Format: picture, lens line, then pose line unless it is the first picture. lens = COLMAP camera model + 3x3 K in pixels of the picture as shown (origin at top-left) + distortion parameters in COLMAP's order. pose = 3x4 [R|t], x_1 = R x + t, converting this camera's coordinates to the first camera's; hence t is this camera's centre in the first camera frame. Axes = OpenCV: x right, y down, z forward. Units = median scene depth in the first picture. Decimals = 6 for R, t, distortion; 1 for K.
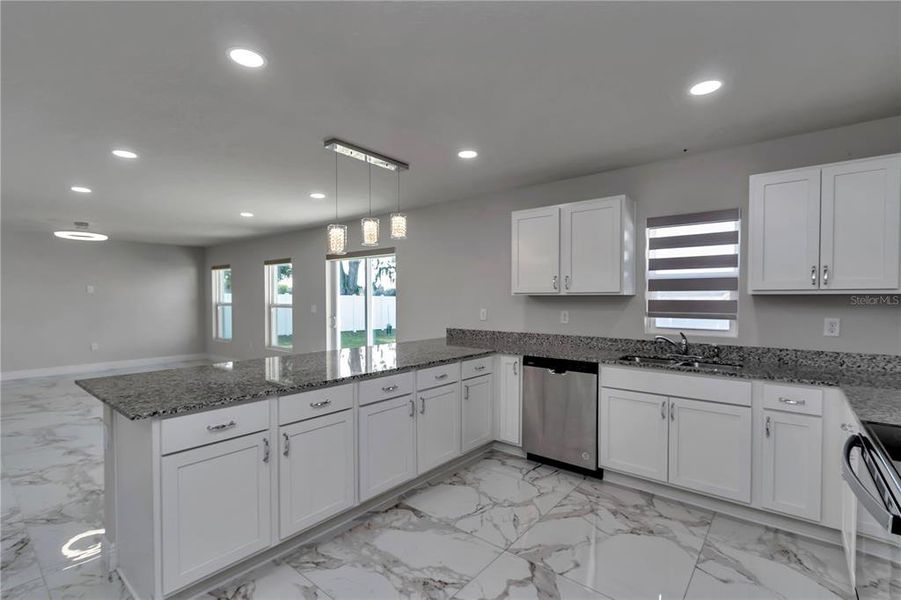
lens RADIAL K [[432.6, 0, 445.3], [0, 432.6, 302.7], [0, 0, 1]] dist [-0.001710, -0.000136]
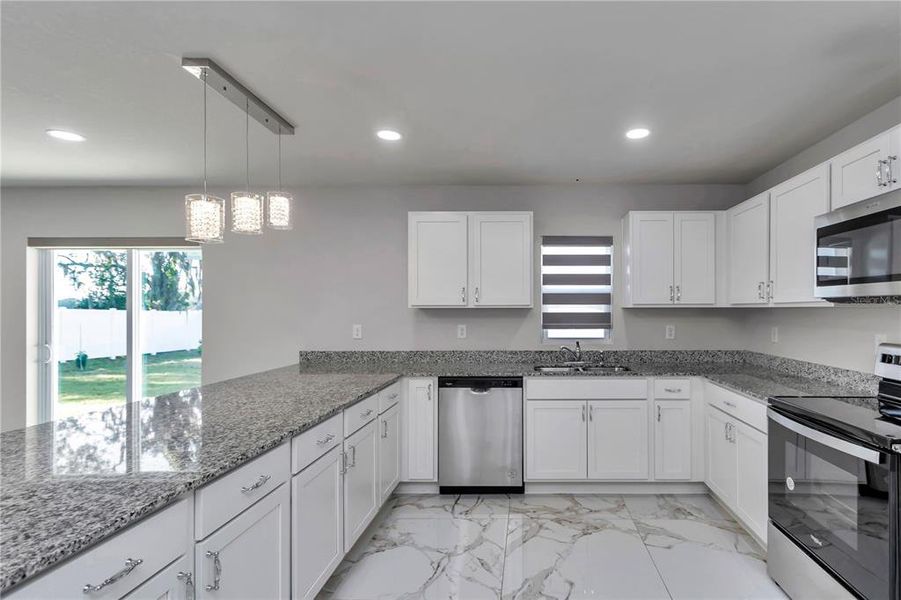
lens RADIAL K [[474.1, 0, 448.0], [0, 474.1, 303.4], [0, 0, 1]] dist [0.005403, 0.000022]
pose [[0.751372, 0.006677, 0.659845, -0.476992], [0.009927, 0.999721, -0.021420, -0.006333], [-0.659804, 0.022645, 0.751096, 0.277163]]
